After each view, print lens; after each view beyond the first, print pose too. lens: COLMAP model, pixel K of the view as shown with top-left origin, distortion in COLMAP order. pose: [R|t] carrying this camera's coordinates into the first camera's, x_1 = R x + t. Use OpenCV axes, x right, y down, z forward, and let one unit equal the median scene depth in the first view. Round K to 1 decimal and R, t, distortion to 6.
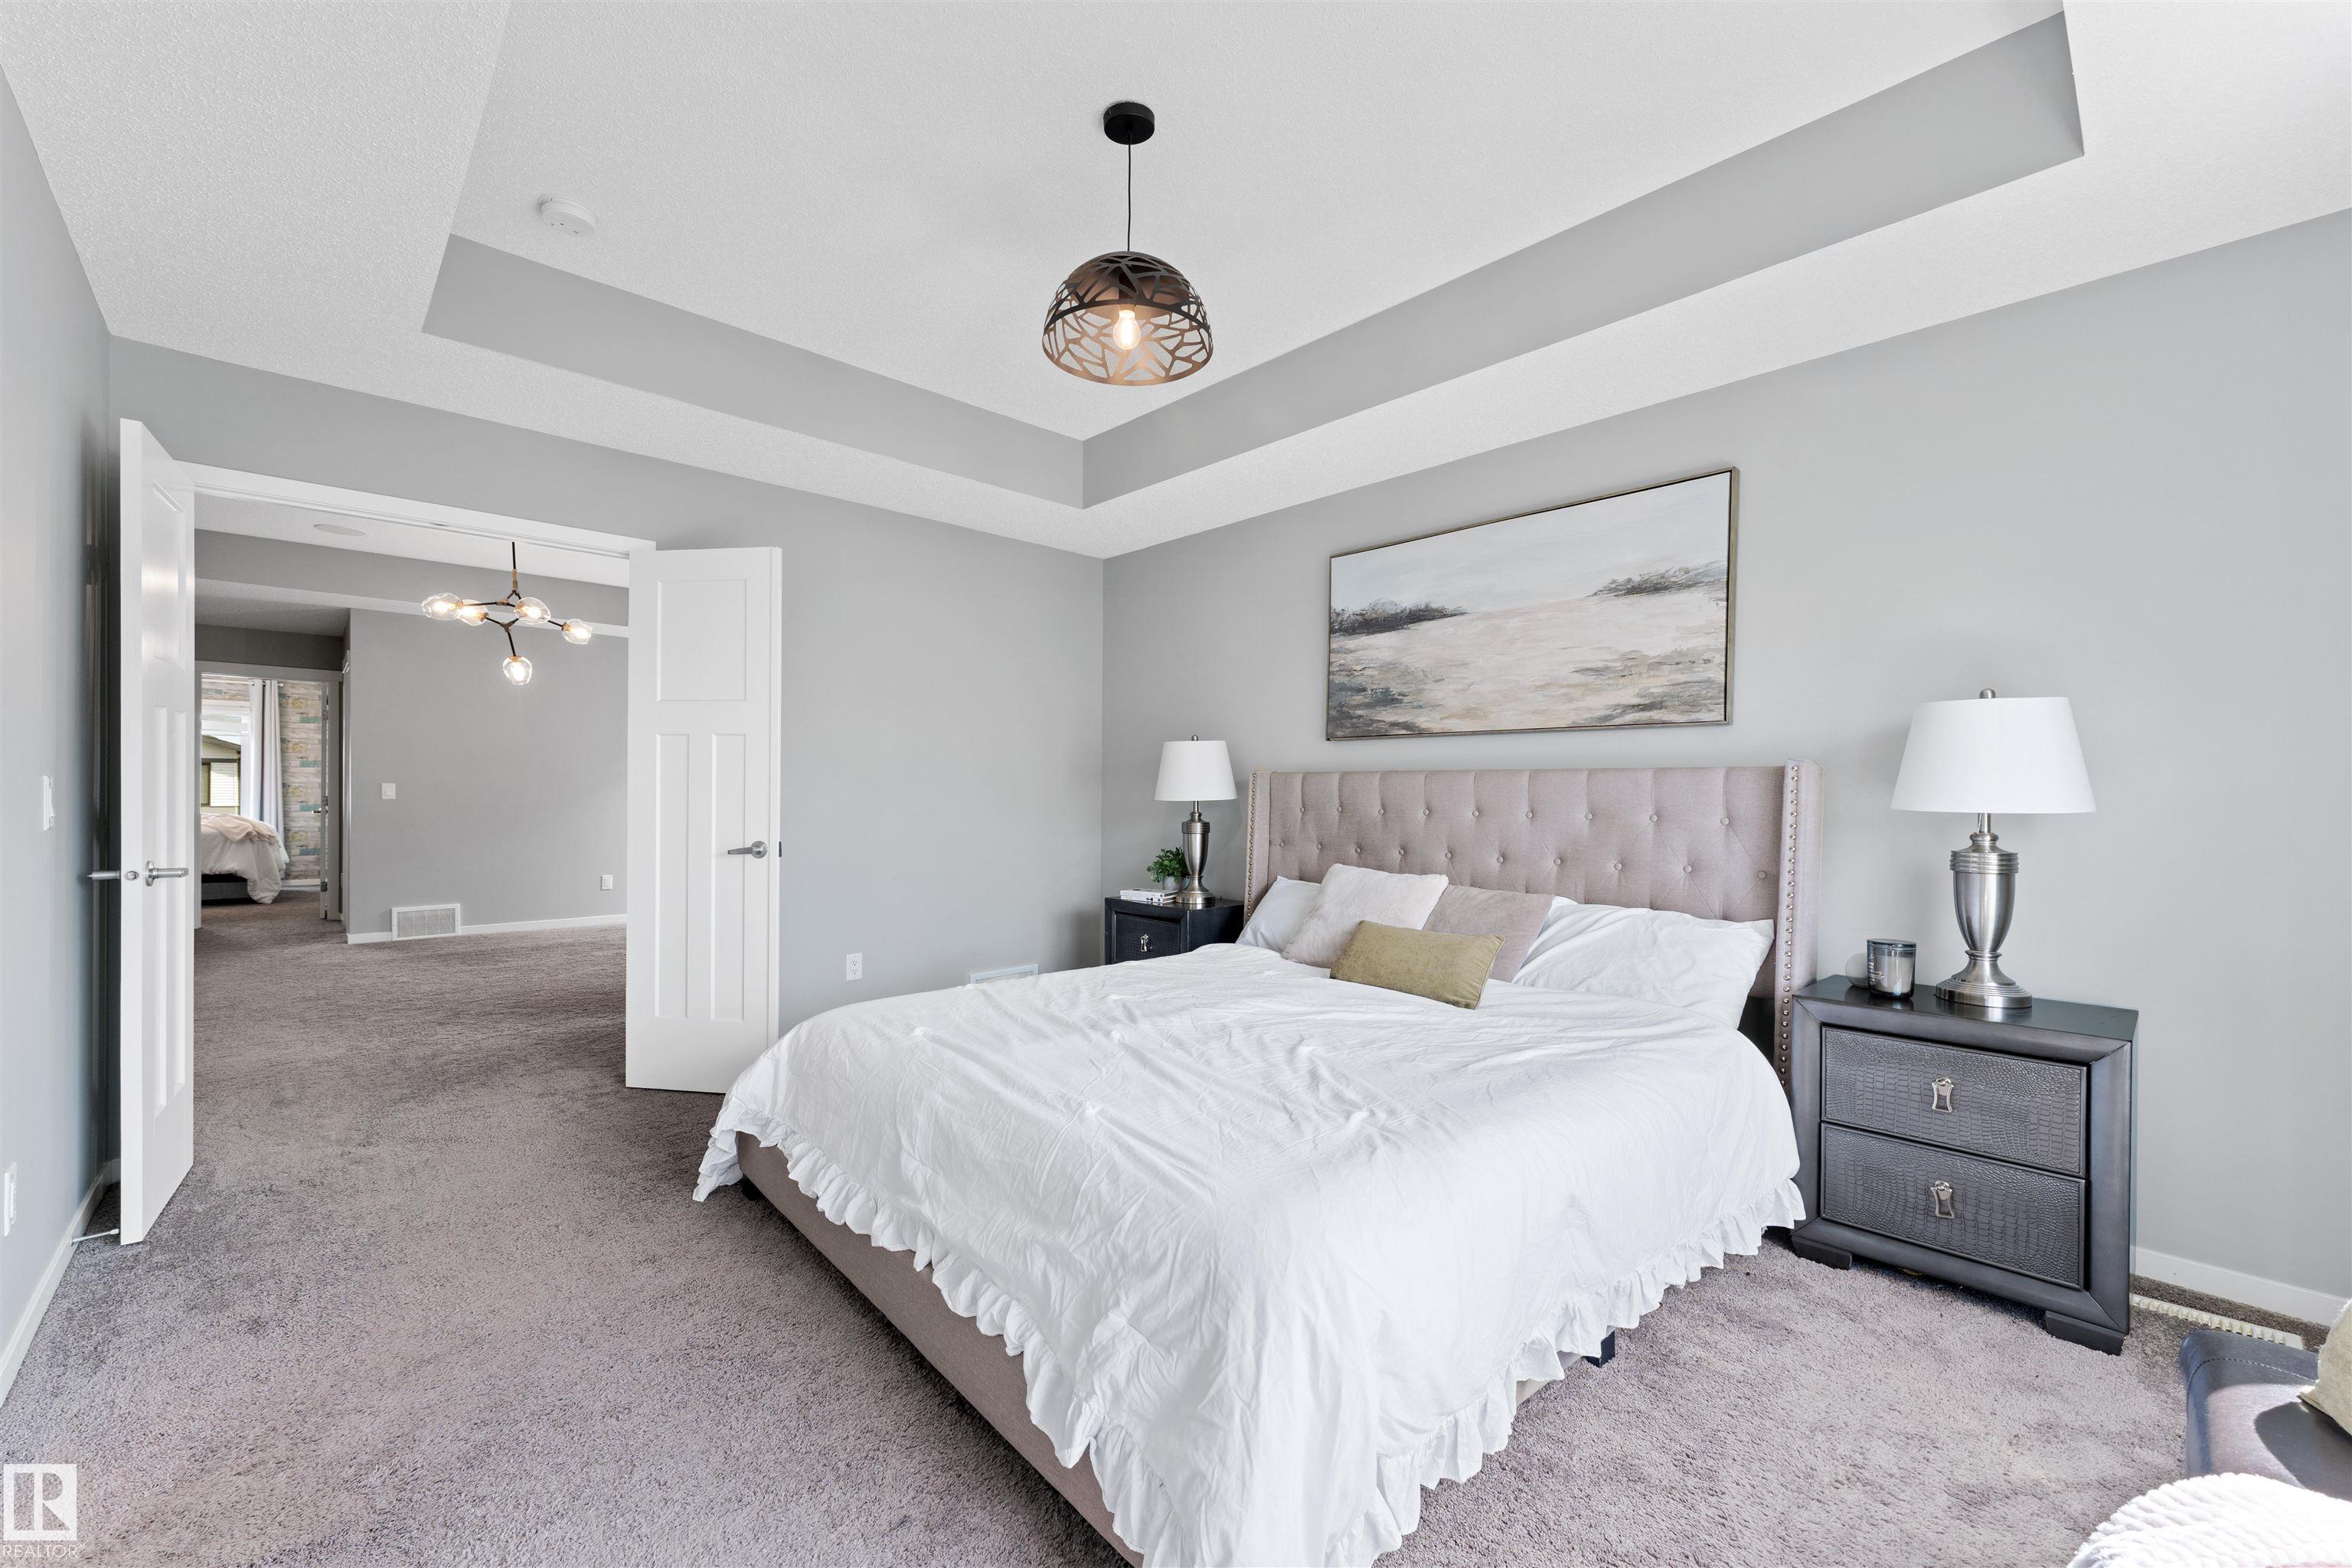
lens RADIAL K [[937.5, 0, 1186.4], [0, 937.5, 798.0], [0, 0, 1]] dist [-0.001188, -0.000037]
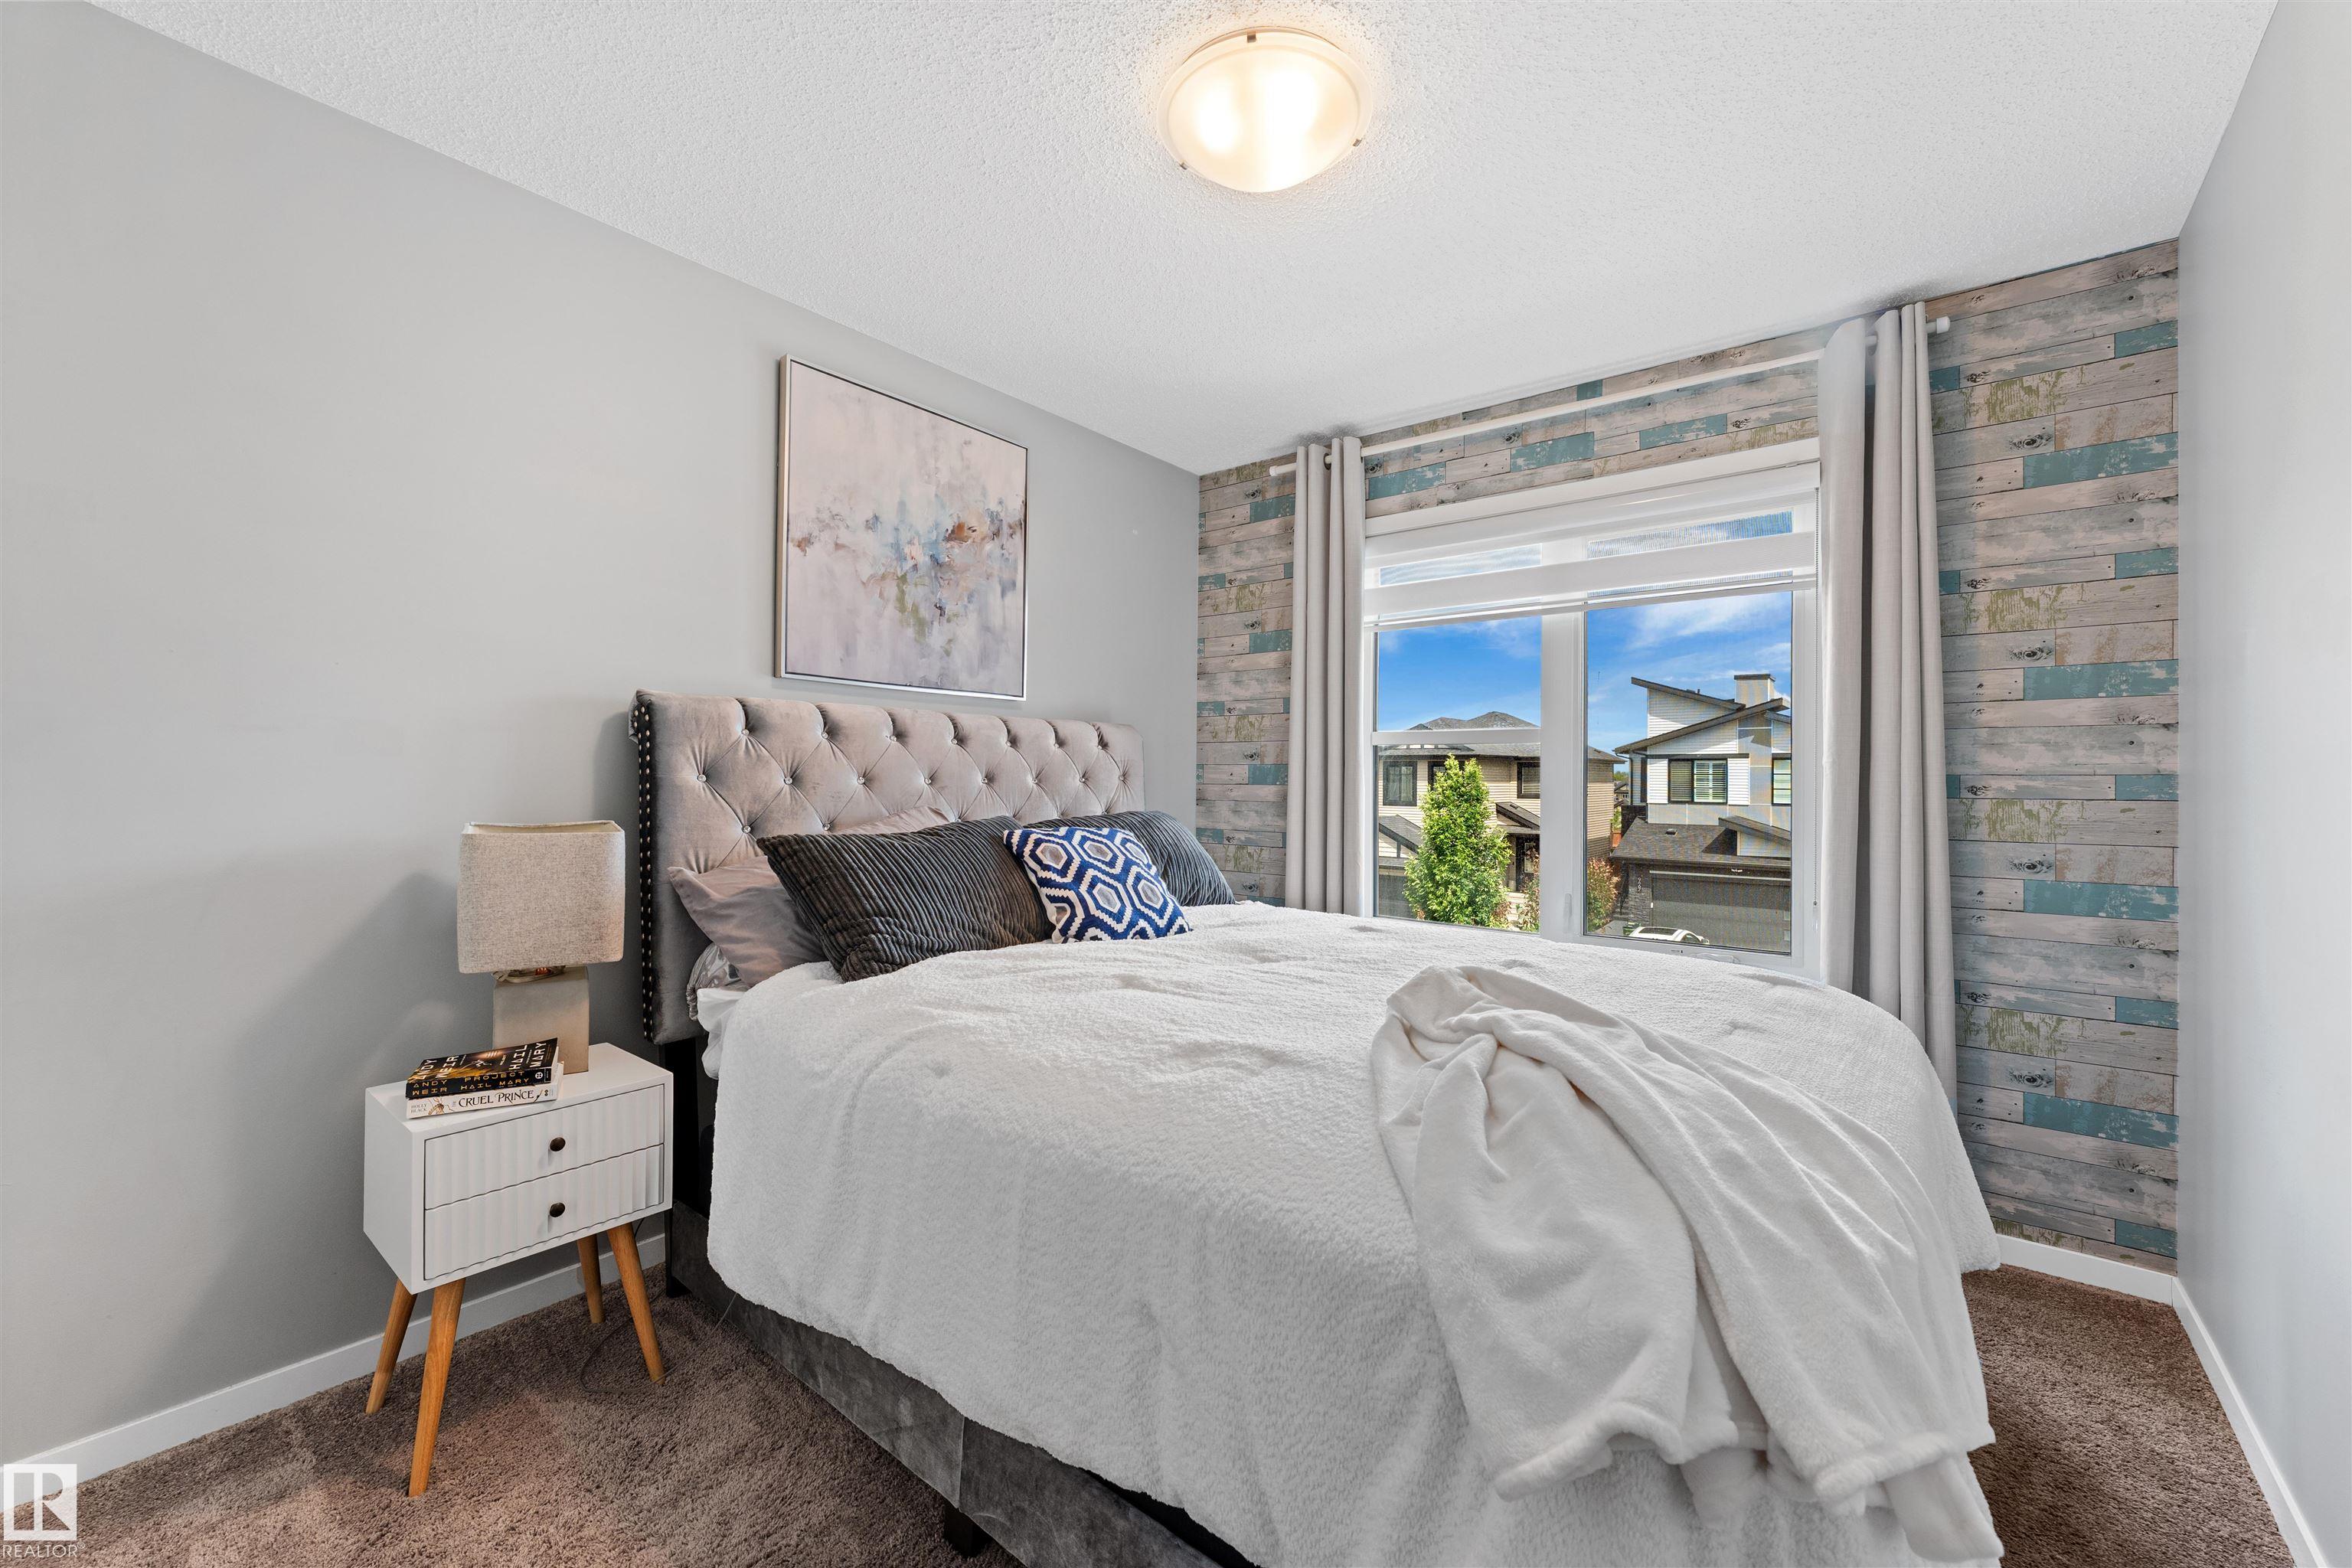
lens RADIAL K [[937.5, 0, 1179.0], [0, 937.5, 780.1], [0, 0, 1]] dist [-0.001188, -0.000037]
pose [[0.141241, -0.011920, -0.989903, -0.881151], [-0.009292, 0.999867, -0.013366, -0.012103], [0.989932, 0.011086, 0.141111, 0.900822]]
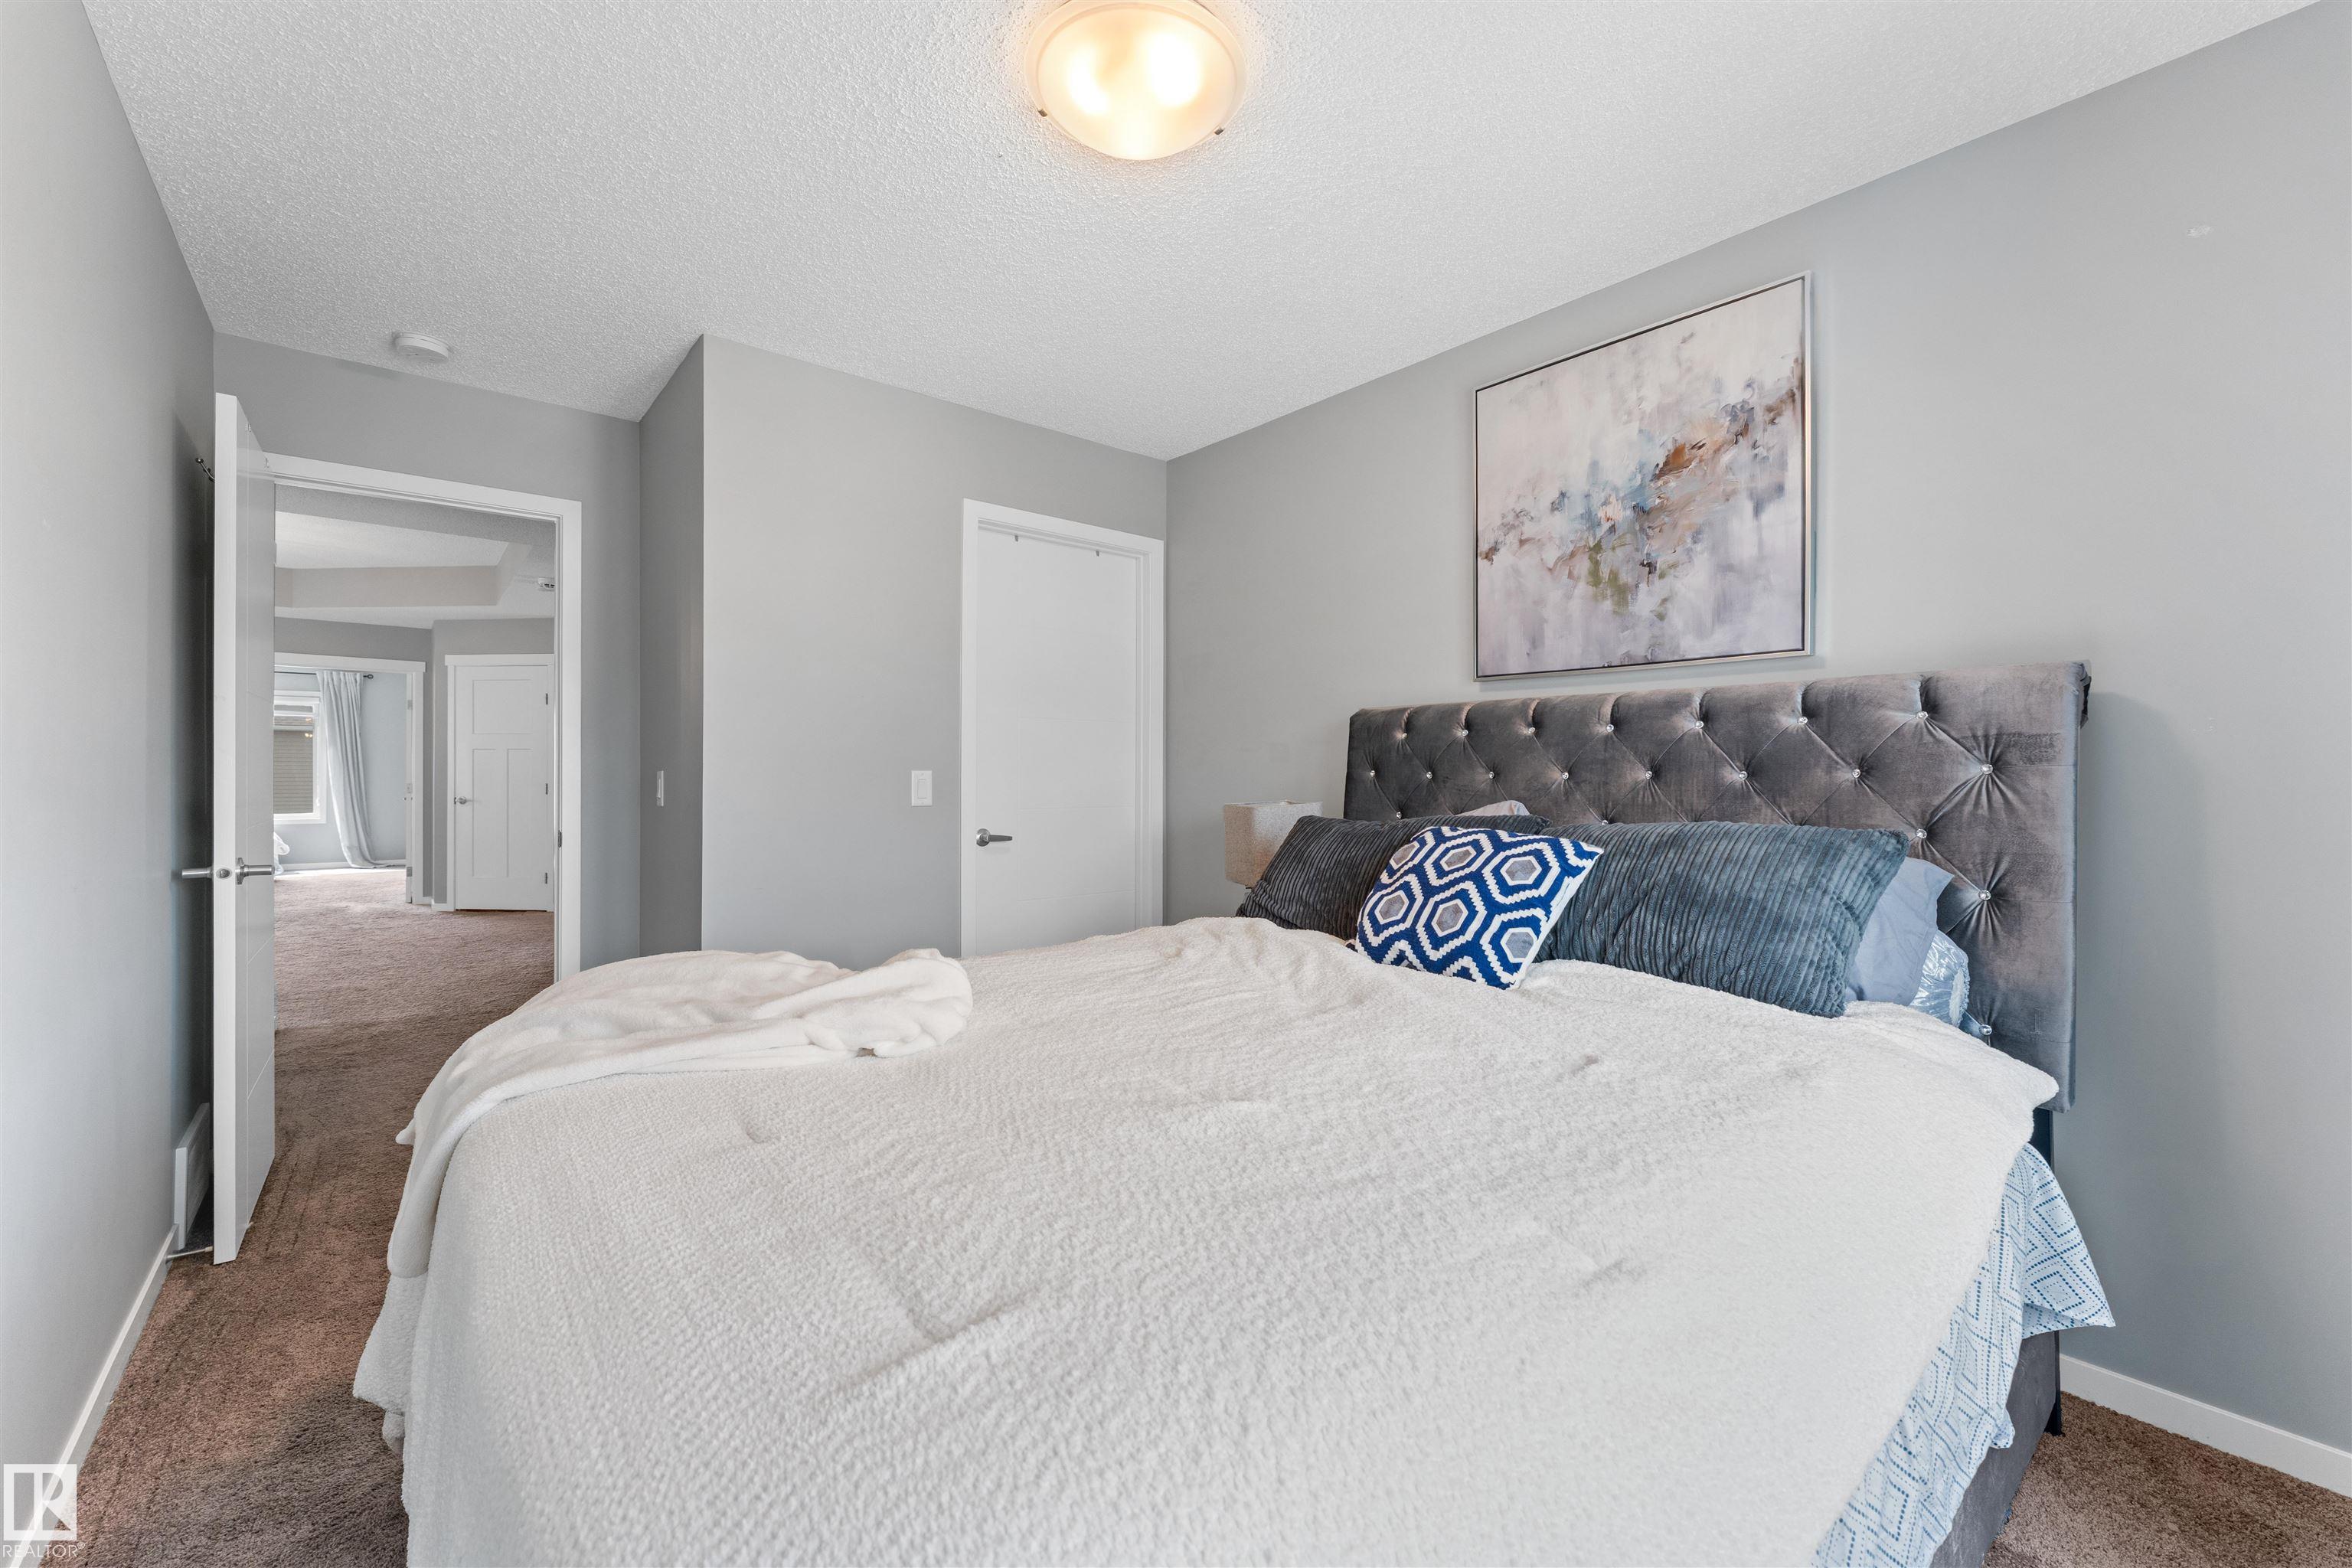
lens RADIAL K [[937.5, 0, 1175.2], [0, 937.5, 776.3], [0, 0, 1]] dist [-0.001188, -0.000037]
pose [[-0.997978, -0.016273, 0.061435, -1.219129], [-0.015948, 0.999856, 0.005778, -0.016059], [-0.061520, 0.004787, -0.998094, 1.272418]]
